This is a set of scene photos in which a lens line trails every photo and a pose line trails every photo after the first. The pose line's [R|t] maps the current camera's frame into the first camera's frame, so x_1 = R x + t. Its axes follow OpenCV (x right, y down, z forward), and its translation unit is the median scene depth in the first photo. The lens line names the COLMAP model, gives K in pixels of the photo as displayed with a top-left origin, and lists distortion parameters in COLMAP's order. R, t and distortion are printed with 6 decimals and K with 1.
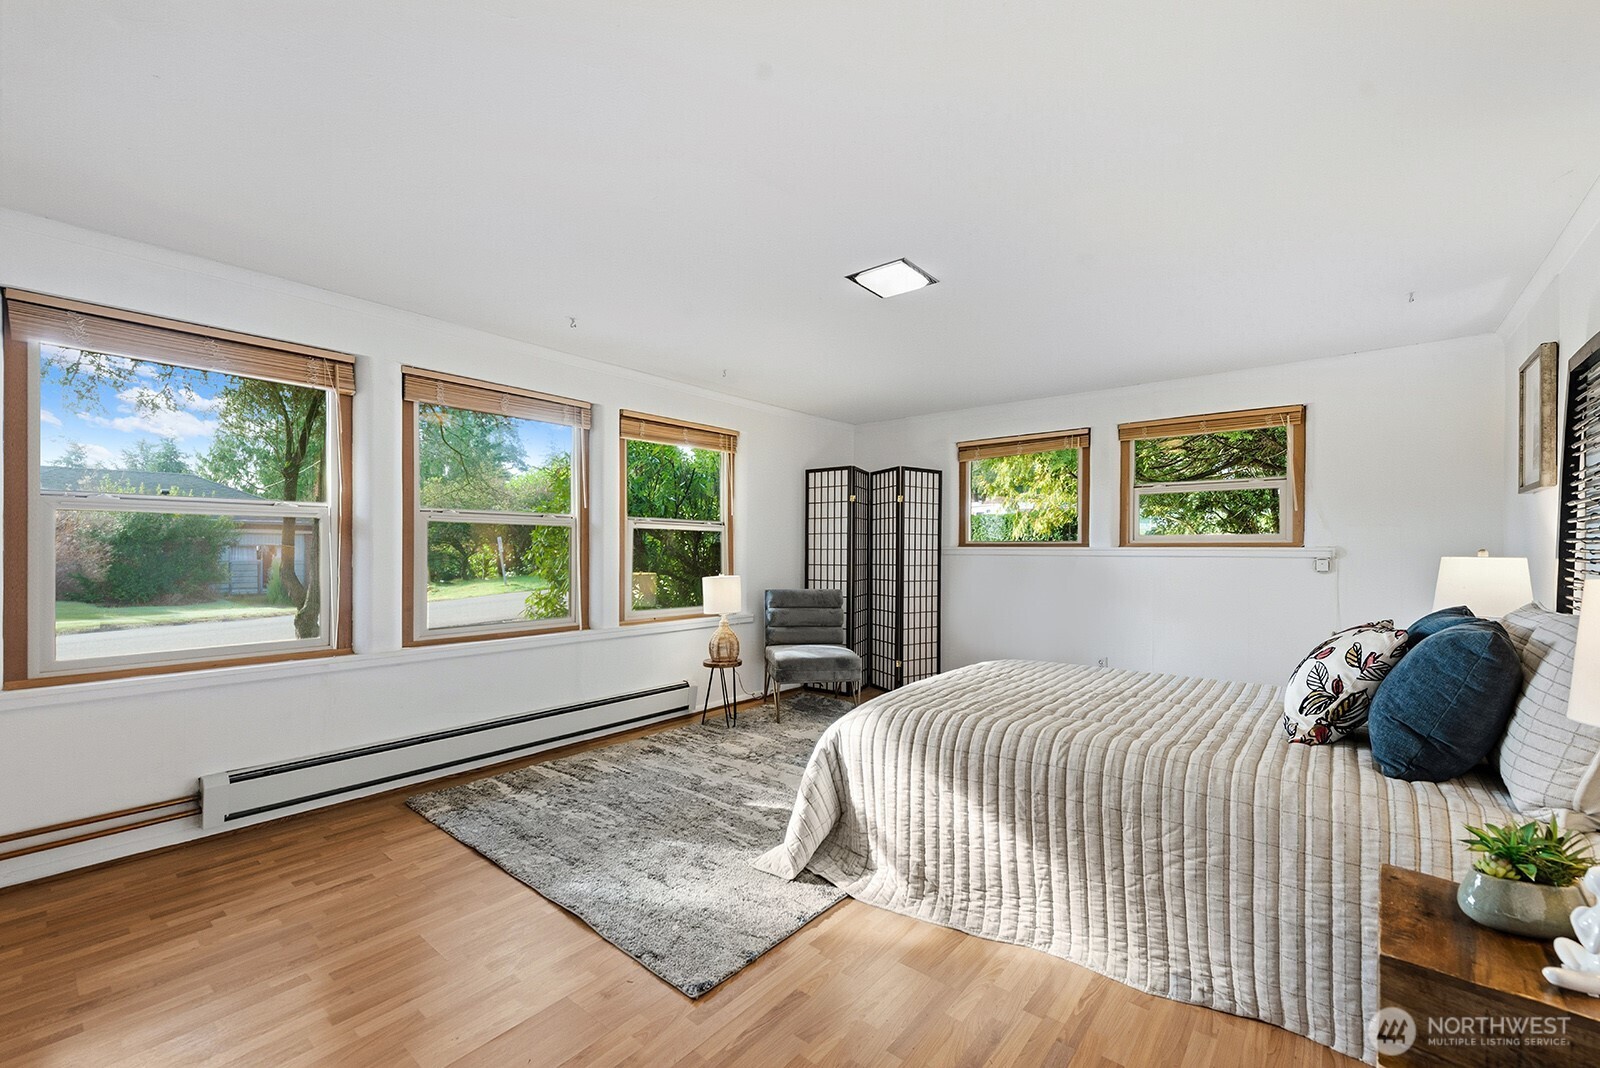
lens RADIAL K [[653.6, 0, 797.7], [0, 653.6, 554.3], [0, 0, 1]] dist [0.000216, 0.000018]
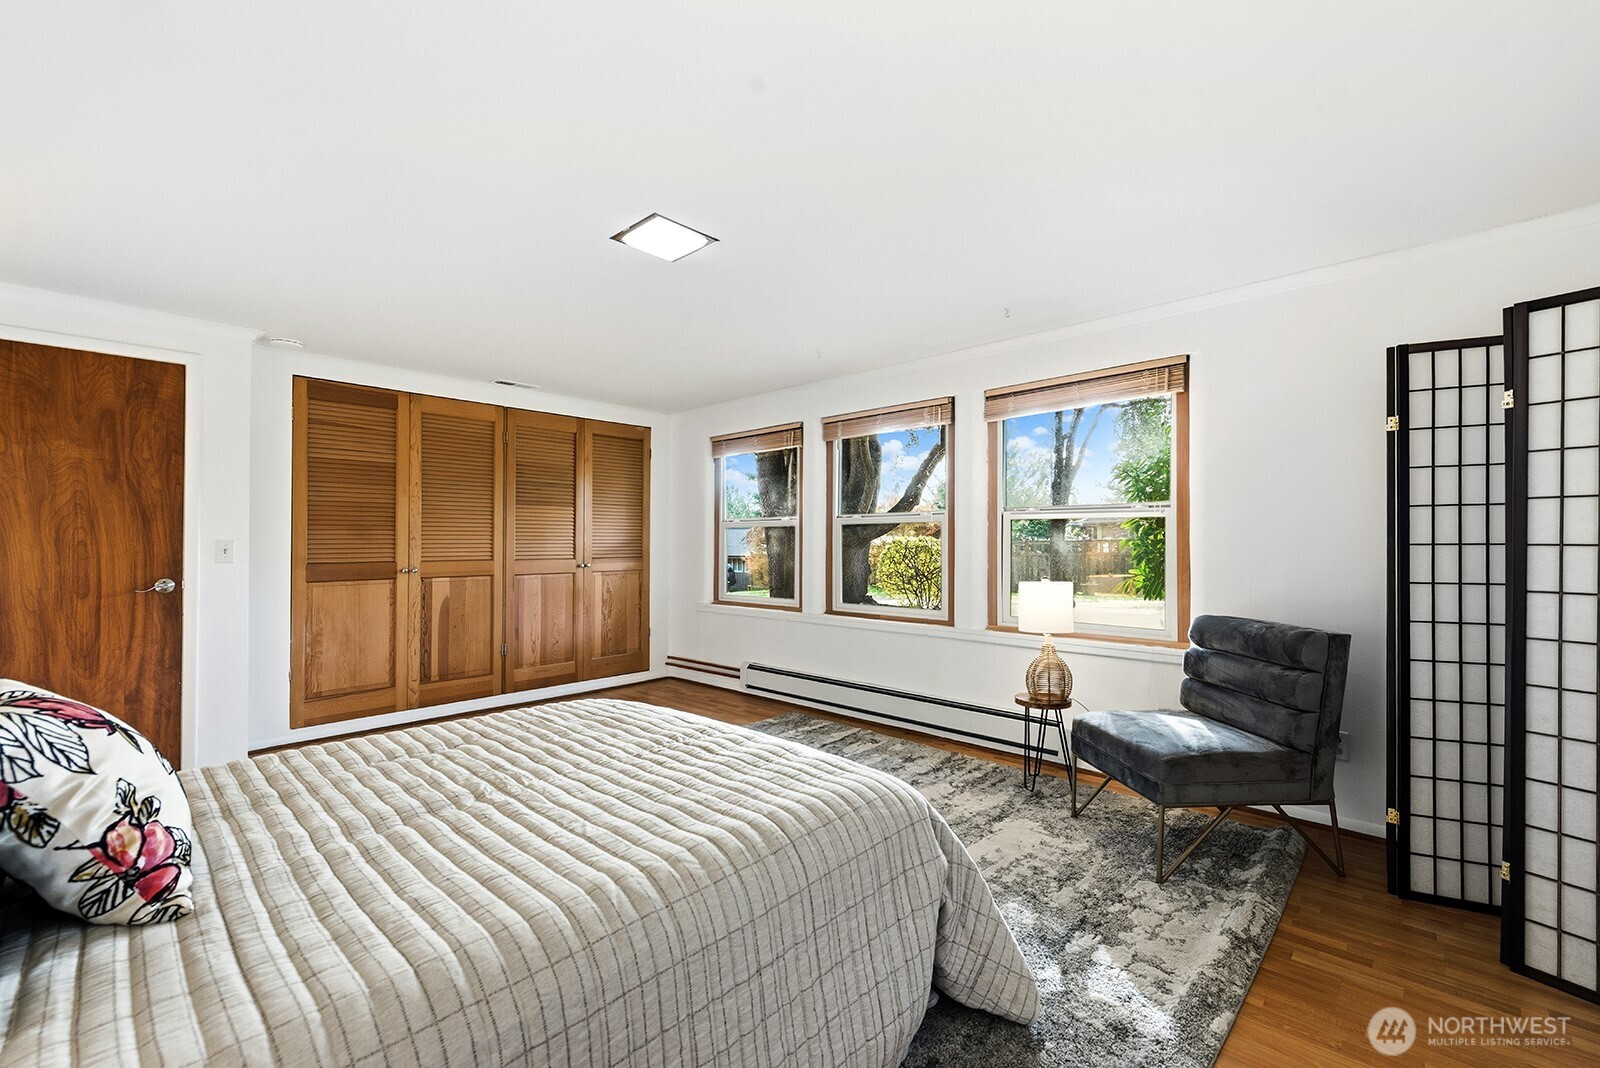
lens RADIAL K [[652.9, 0, 796.9], [0, 652.9, 542.1], [0, 0, 1]] dist [0.000665, 0.000085]
pose [[-0.059729, -0.006202, -0.998195, 0.794356], [-0.006320, 0.999963, -0.005835, -0.005947], [0.998195, 0.005960, -0.059766, 0.971496]]
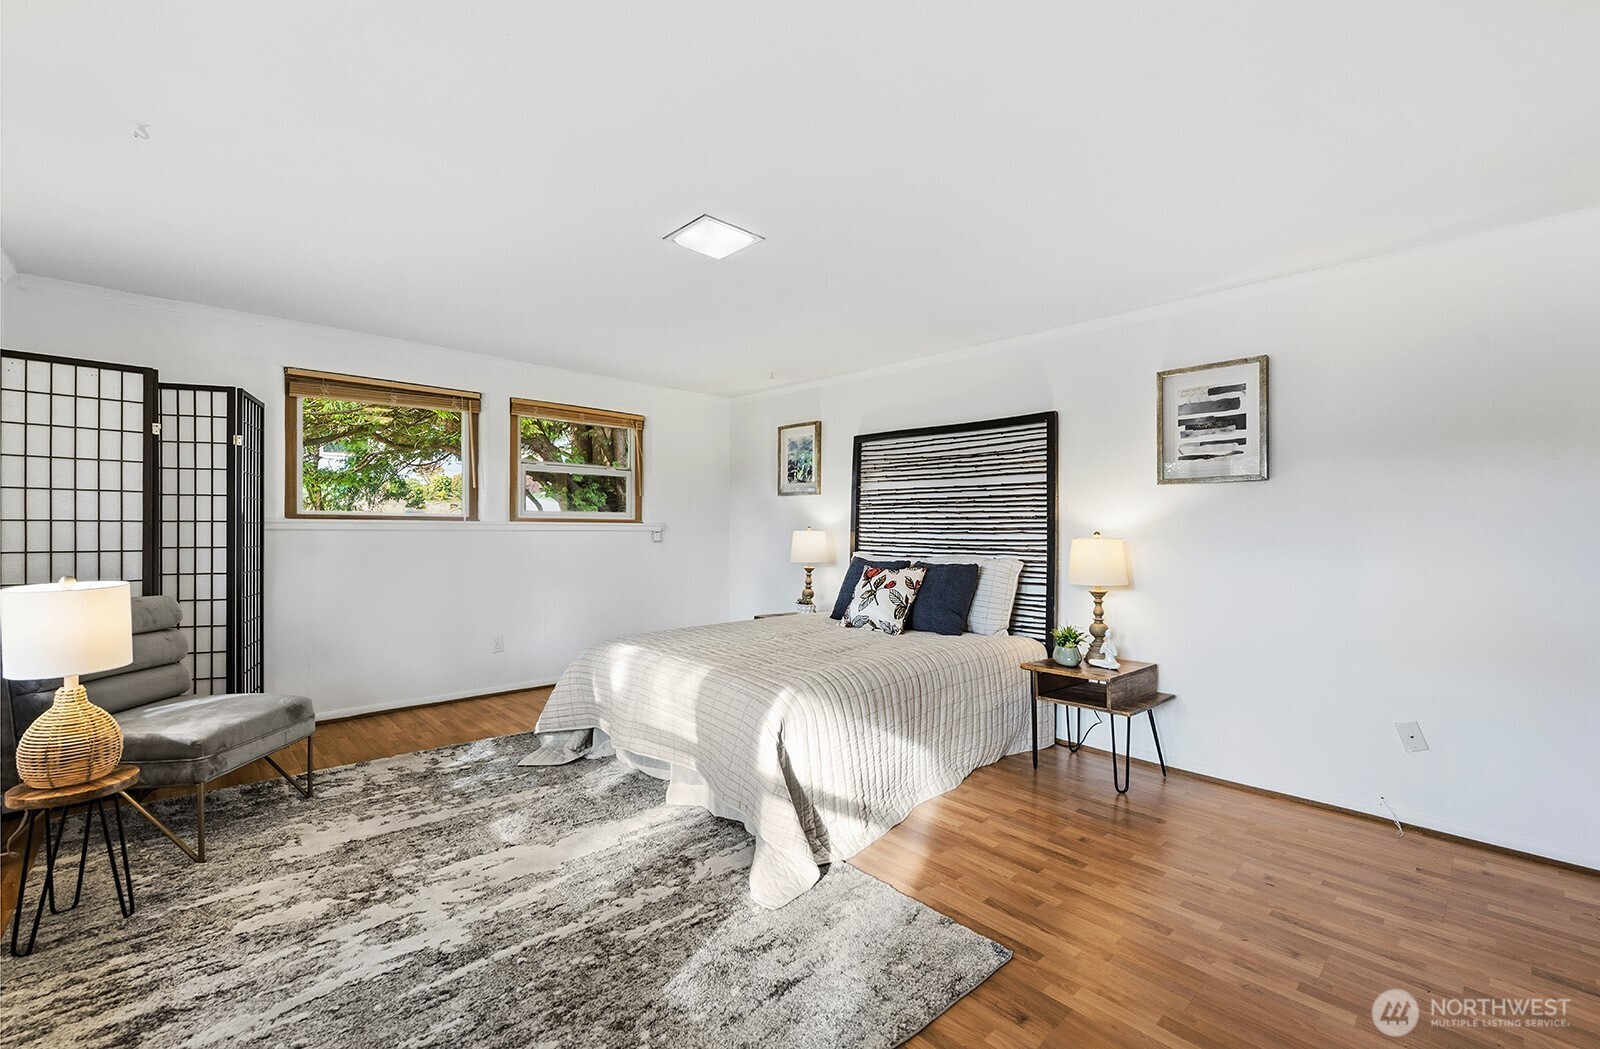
lens RADIAL K [[677.2, 0, 800.0], [0, 677.2, 524.5], [0, 0, 1]] dist [0.000566, -0.000029]
pose [[0.119933, 0.002992, 0.992777, -0.634361], [-0.000033, 0.999995, -0.003010, -0.005117], [-0.992782, 0.000328, 0.119932, 0.599936]]
